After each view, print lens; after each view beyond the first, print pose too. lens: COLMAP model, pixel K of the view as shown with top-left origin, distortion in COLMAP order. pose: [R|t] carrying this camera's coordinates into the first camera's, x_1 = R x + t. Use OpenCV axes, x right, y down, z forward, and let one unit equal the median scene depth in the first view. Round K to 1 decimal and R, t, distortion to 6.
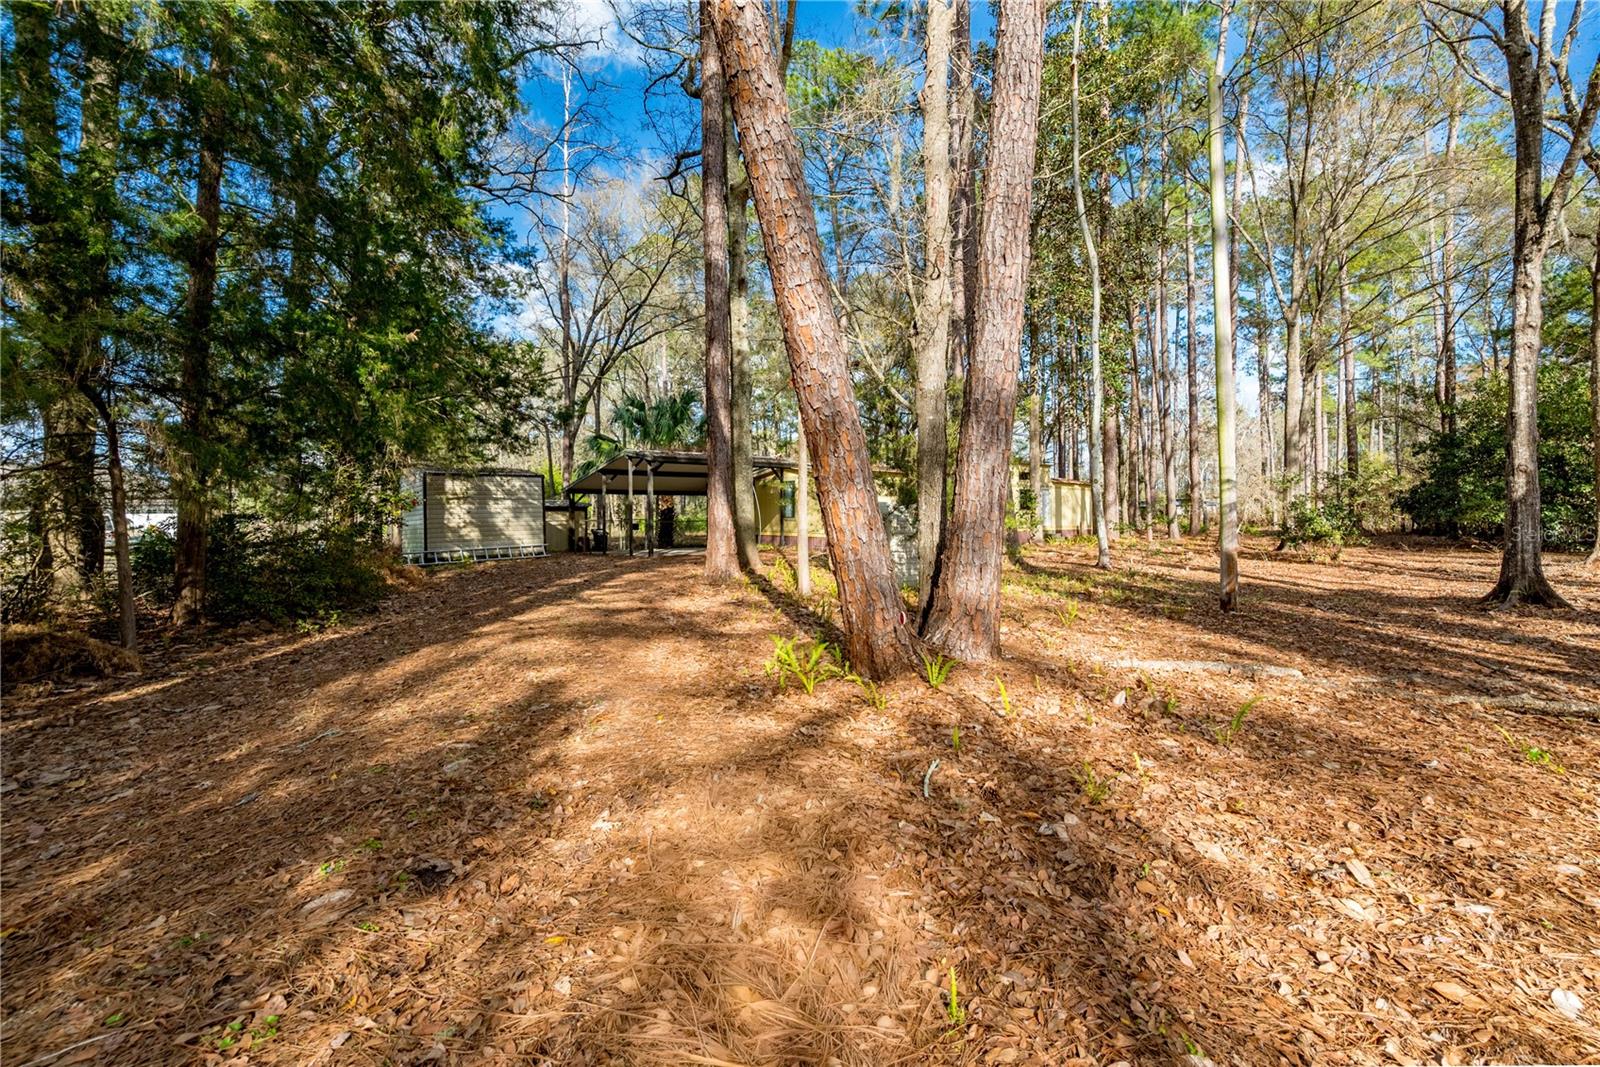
lens RADIAL K [[638.0, 0, 793.4], [0, 638.0, 514.0], [0, 0, 1]] dist [-0.000835, -0.000518]
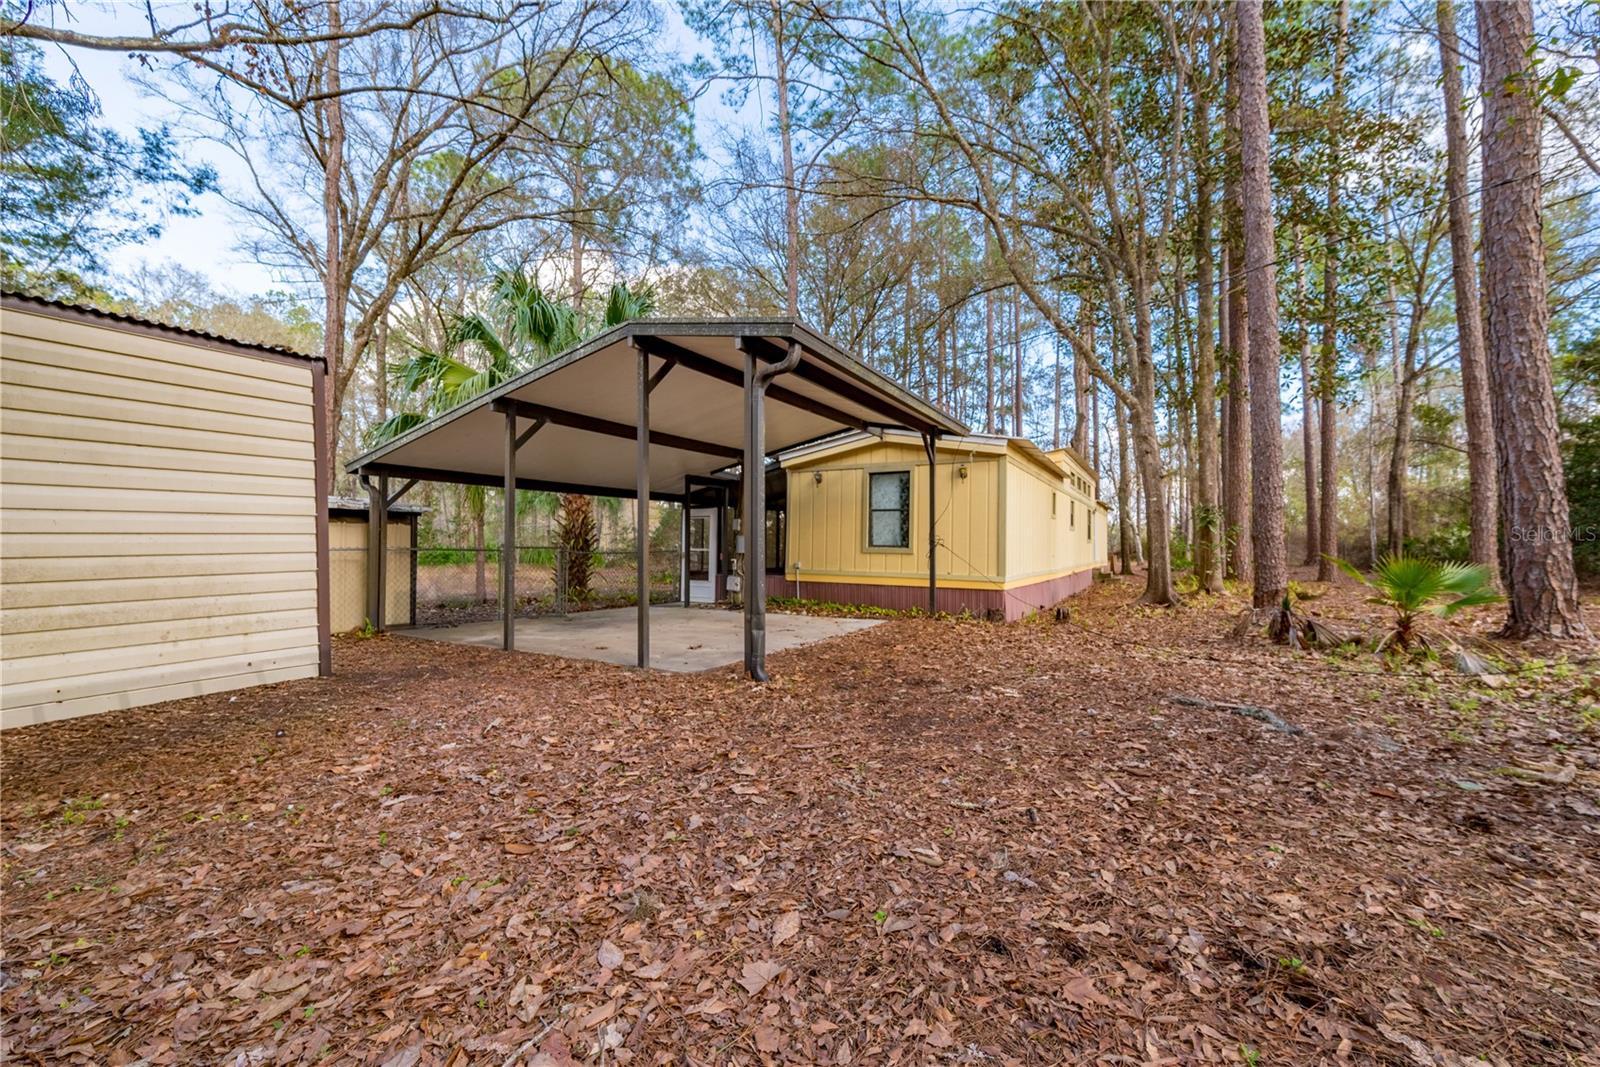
lens RADIAL K [[665.8, 0, 800.0], [0, 665.8, 533.5], [0, 0, 1]] dist [0.000587, -0.000093]
pose [[0.949446, 0.014748, 0.313585, -0.300091], [-0.010022, 0.999811, -0.016677, 0.007245], [-0.313772, 0.012691, 0.949414, 0.703839]]
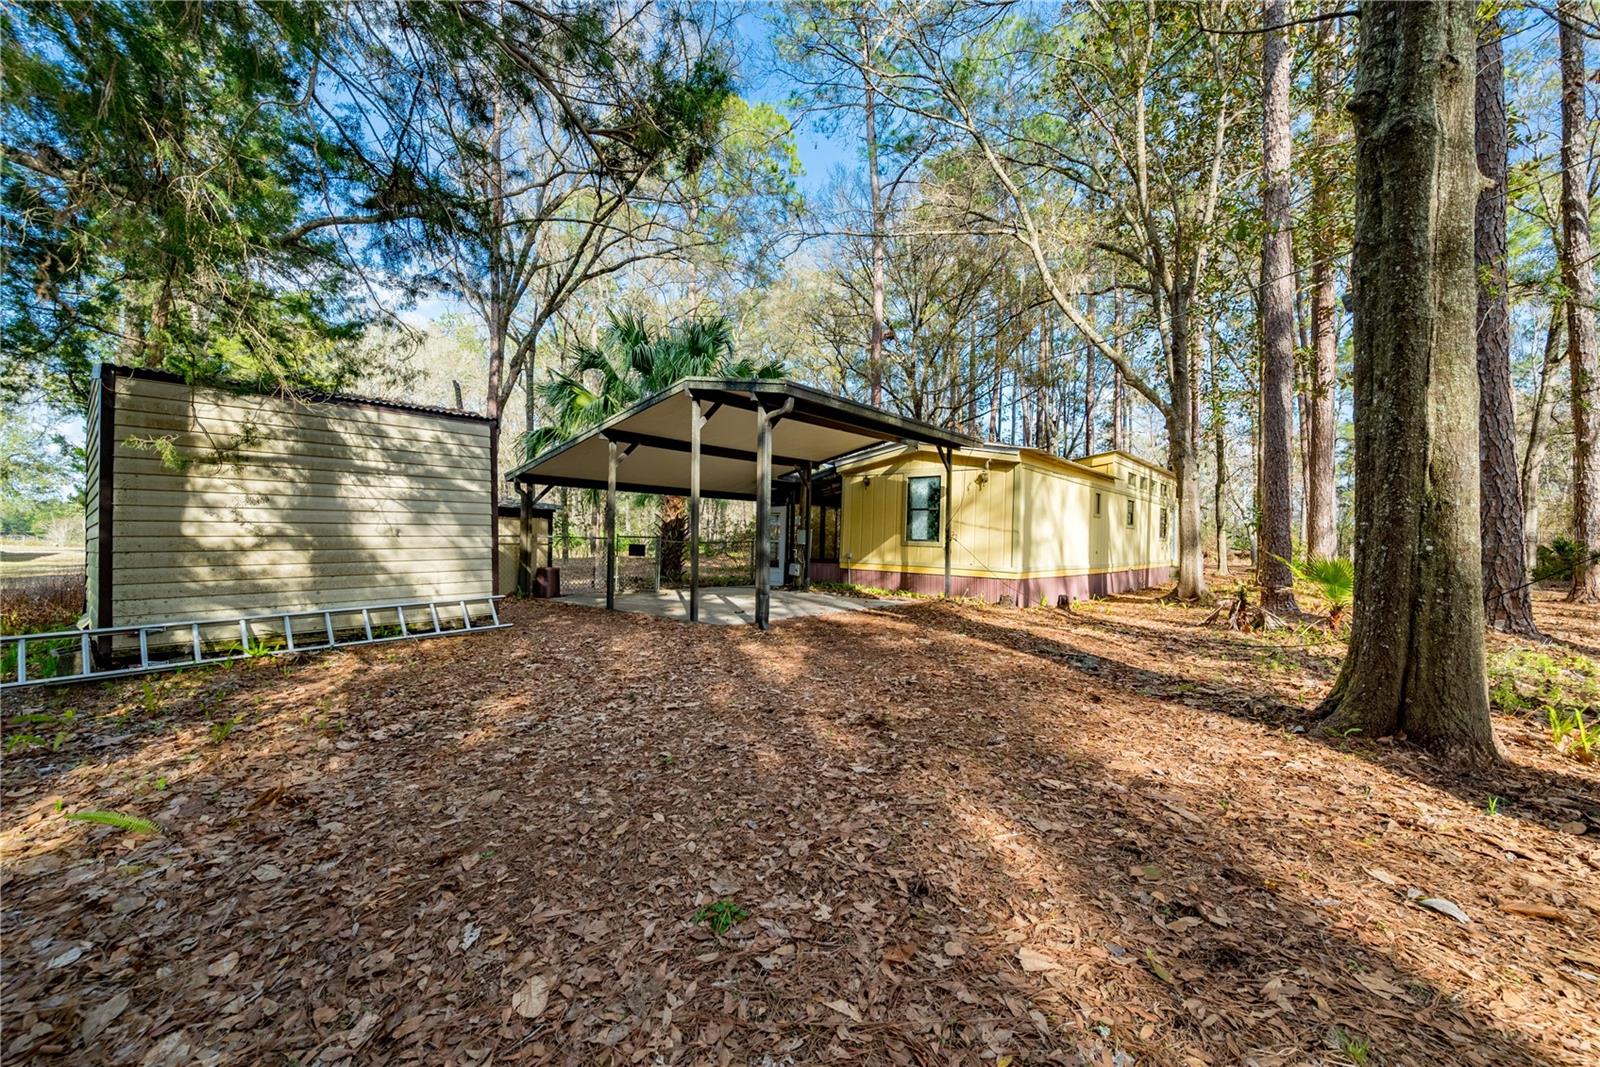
lens RADIAL K [[646.1, 0, 779.8], [0, 646.1, 535.1], [0, 0, 1]] dist [-0.000159, 0.000003]
pose [[0.991558, 0.024190, 0.127387, -0.271899], [-0.024104, 0.999707, -0.002214, 0.007498], [-0.127403, -0.000875, 0.991851, 0.594142]]
